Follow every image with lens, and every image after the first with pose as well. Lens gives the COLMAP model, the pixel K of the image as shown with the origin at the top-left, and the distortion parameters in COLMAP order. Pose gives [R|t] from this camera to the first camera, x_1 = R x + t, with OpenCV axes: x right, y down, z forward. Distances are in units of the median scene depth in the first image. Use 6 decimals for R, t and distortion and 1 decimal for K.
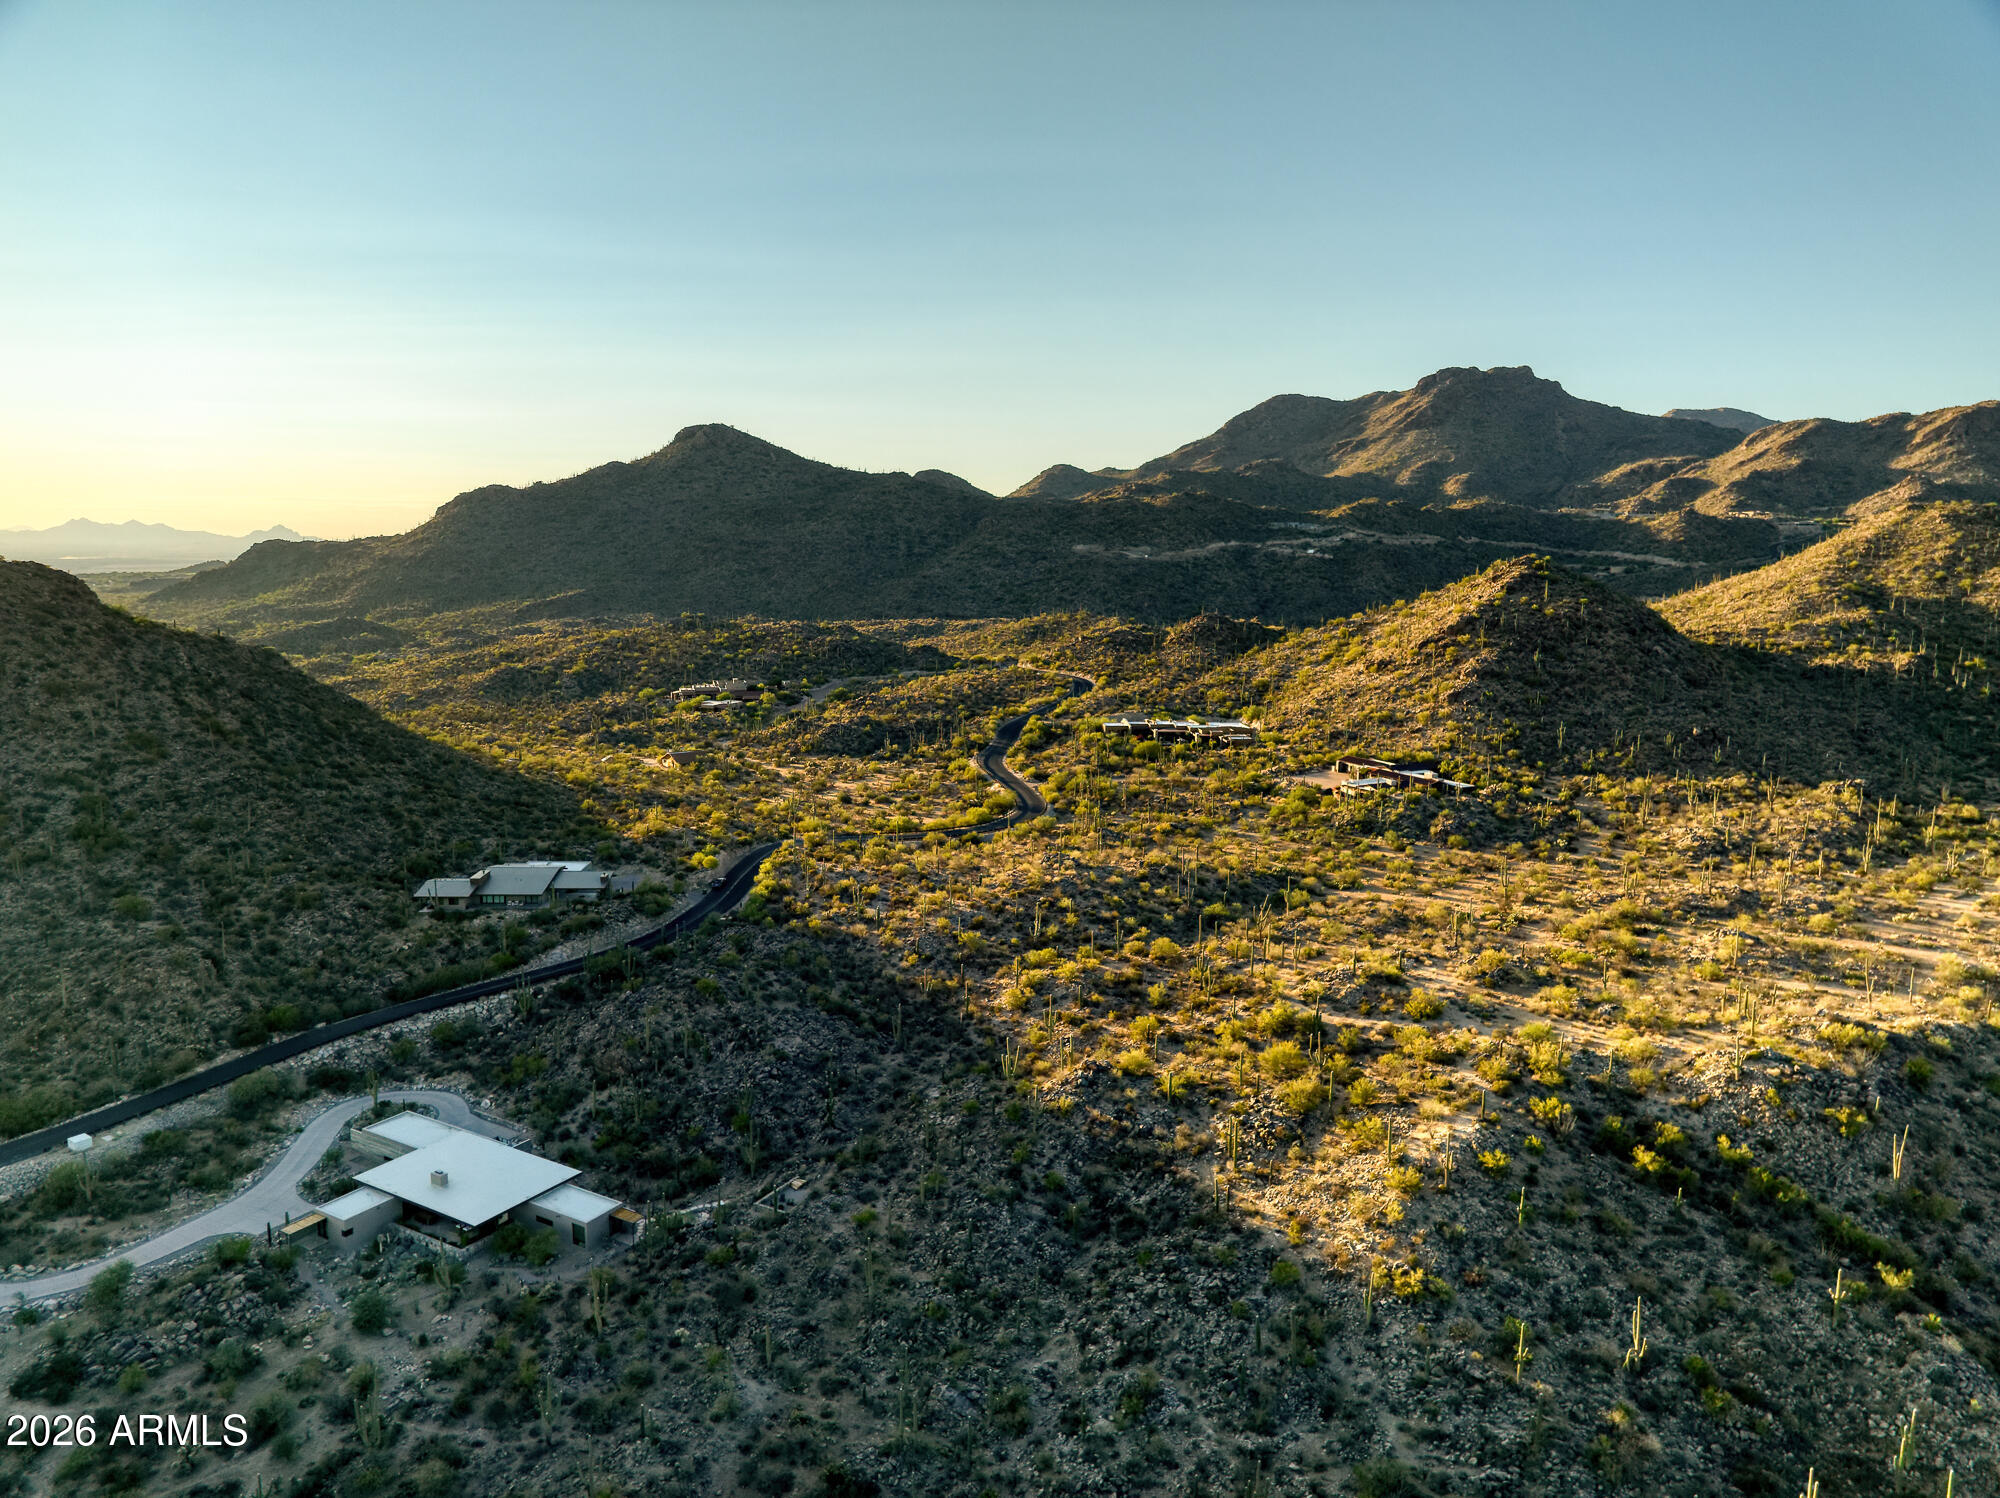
lens RADIAL K [[1364.0, 0, 1000.9], [0, 1364.0, 759.9], [0, 0, 1]] dist [-0.000420, 0.000586]
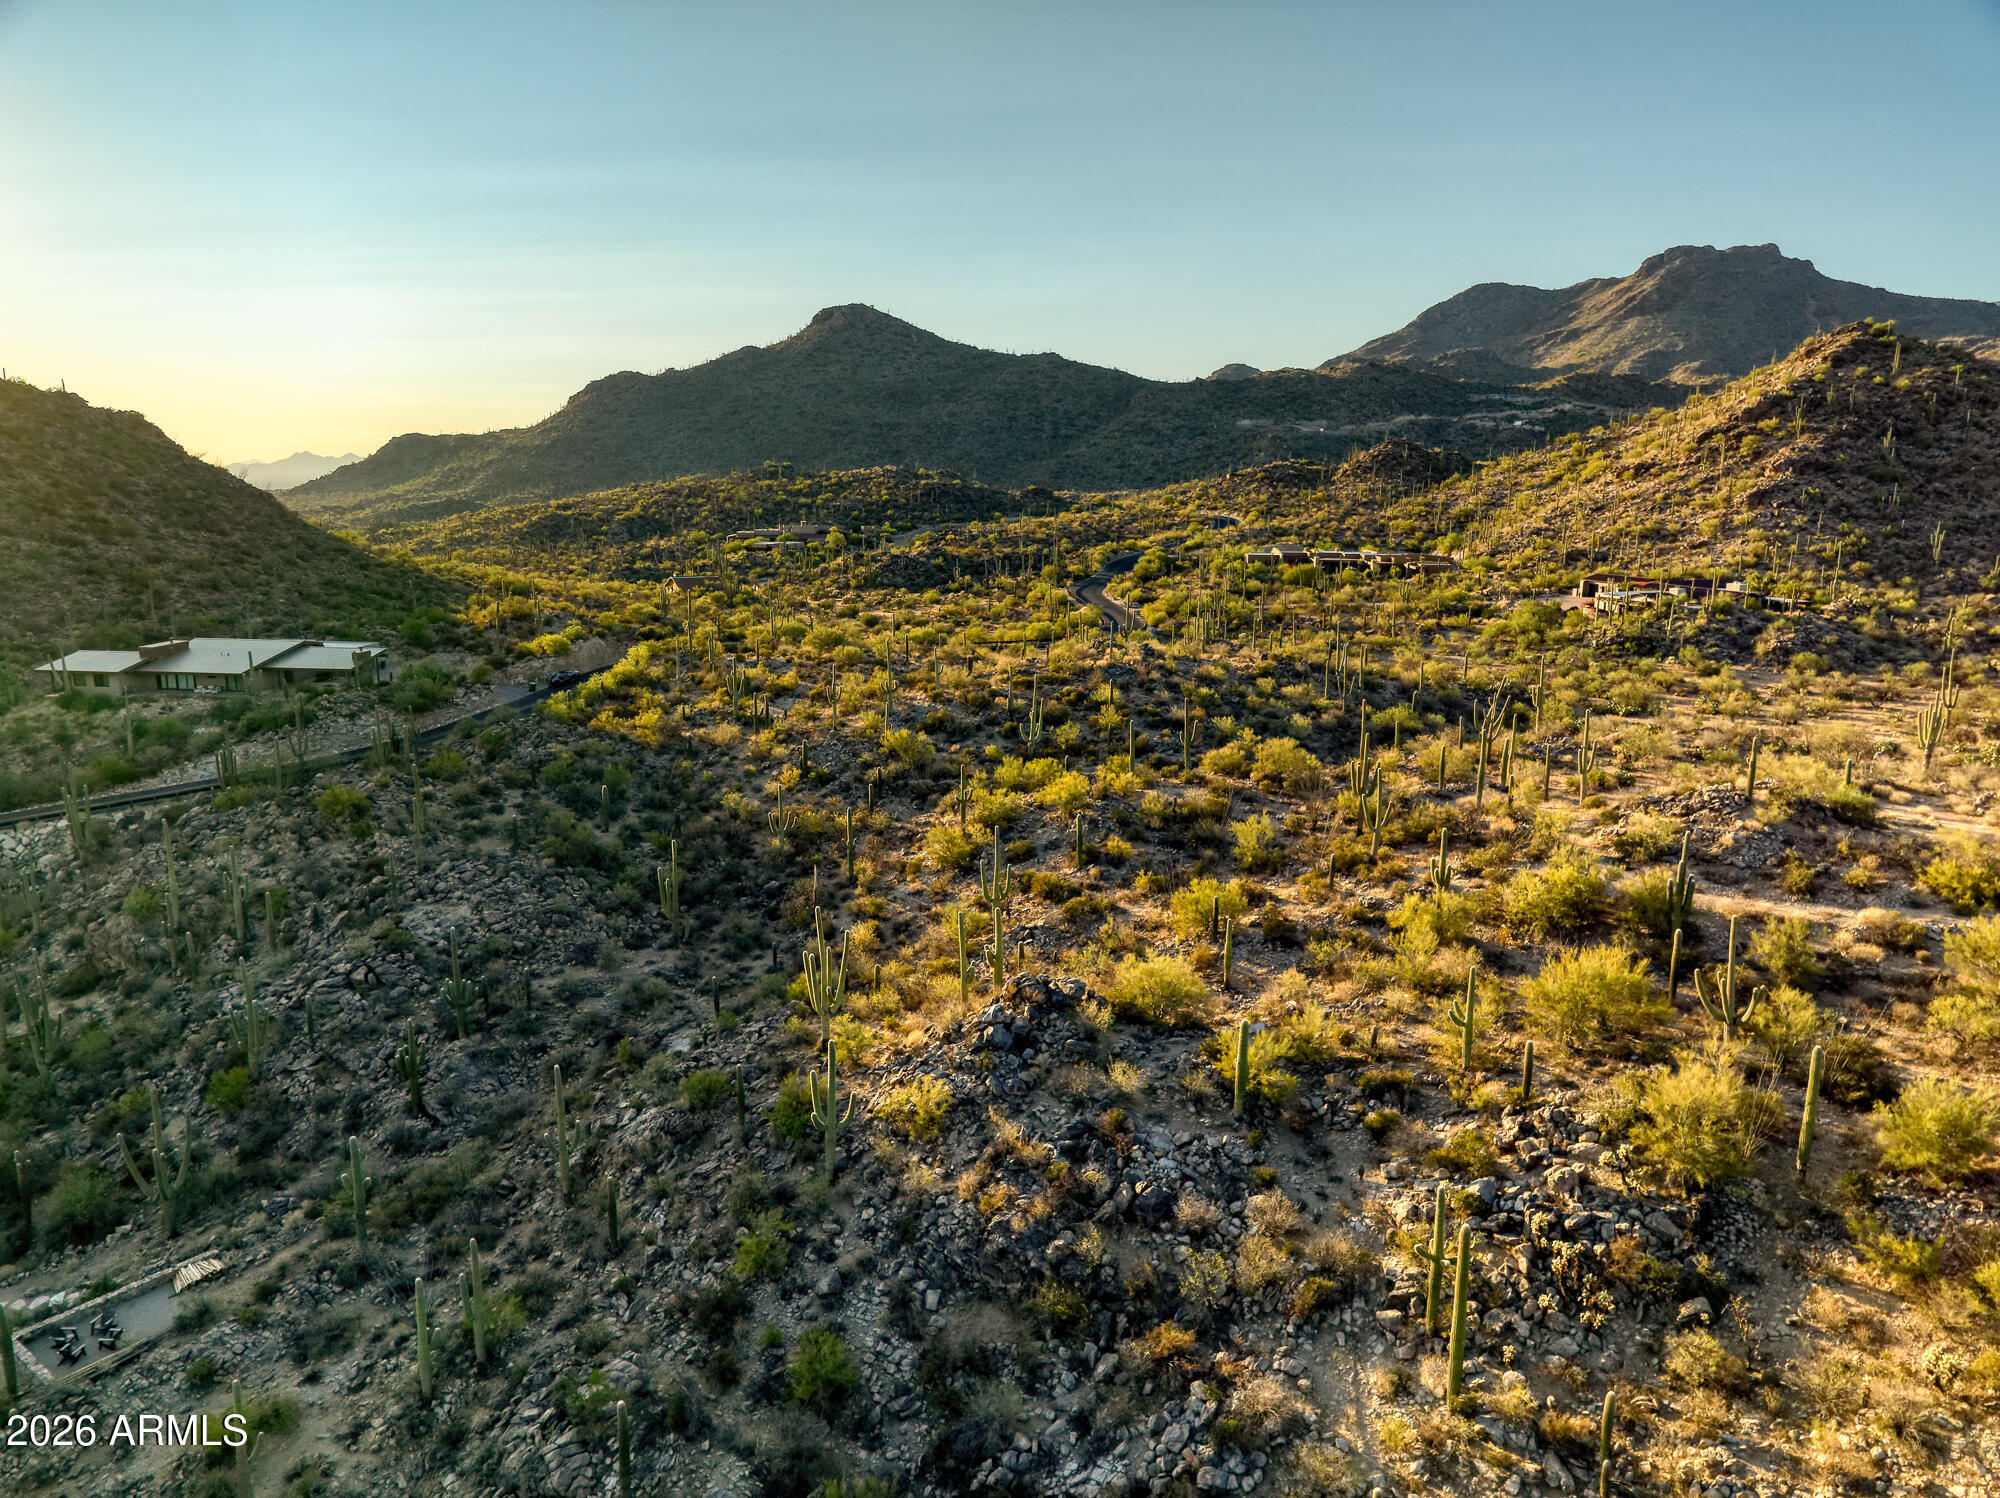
lens RADIAL K [[1364.0, 0, 1000.9], [0, 1364.0, 759.9], [0, 0, 1]] dist [-0.000420, 0.000586]
pose [[0.992102, 0.024776, -0.122962, 0.037448], [-0.018914, 0.998638, 0.048618, 0.054361], [0.123999, -0.045909, 0.991220, 0.240493]]
